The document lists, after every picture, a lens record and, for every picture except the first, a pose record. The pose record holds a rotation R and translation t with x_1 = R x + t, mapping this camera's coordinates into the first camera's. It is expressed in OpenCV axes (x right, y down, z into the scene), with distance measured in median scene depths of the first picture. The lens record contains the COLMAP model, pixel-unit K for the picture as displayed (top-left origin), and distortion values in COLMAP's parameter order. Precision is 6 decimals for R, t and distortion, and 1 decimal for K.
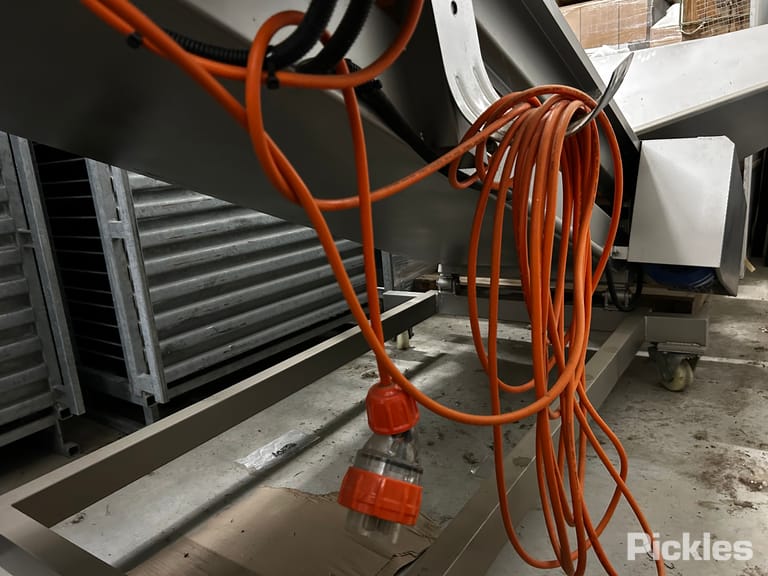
lens RADIAL K [[581.6, 0, 387.8], [0, 581.6, 283.0], [0, 0, 1]] dist [0.025832, -0.005327]
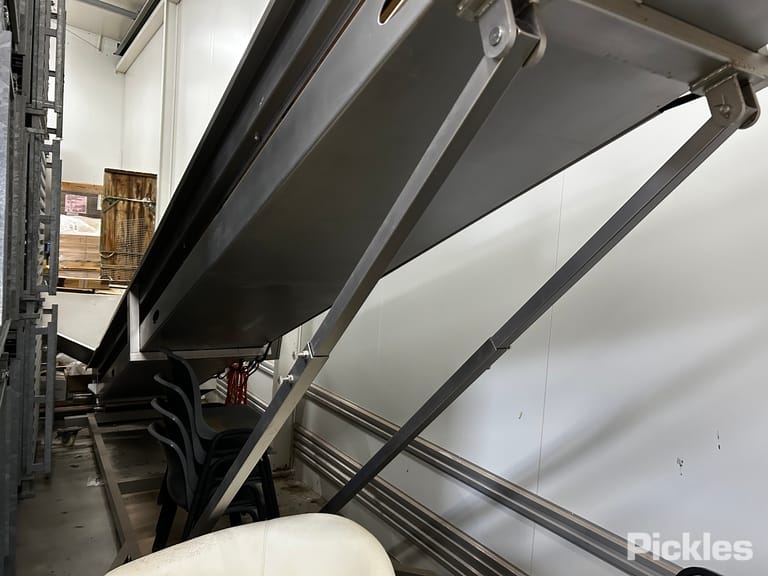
lens RADIAL K [[581.6, 0, 387.8], [0, 581.6, 283.0], [0, 0, 1]] dist [0.025832, -0.005327]
pose [[0.404832, 0.063282, 0.912199, -1.517519], [0.108950, 0.987157, -0.116834, -0.091076], [-0.907877, 0.146682, 0.392739, -0.936542]]
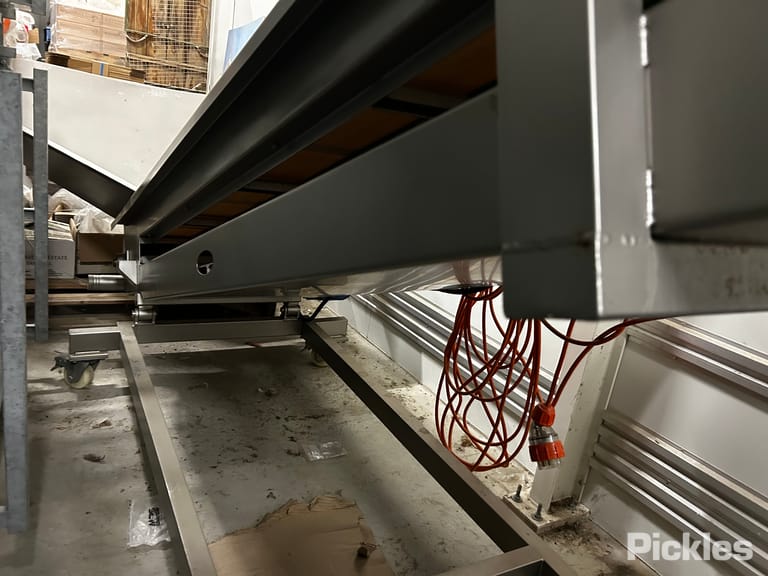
lens RADIAL K [[581.6, 0, 387.8], [0, 581.6, 283.0], [0, 0, 1]] dist [0.025832, -0.005327]
pose [[0.423256, -0.097552, 0.900743, -0.651517], [0.010788, 0.994659, 0.102654, -0.158405], [-0.905946, -0.033731, 0.422047, 0.167868]]
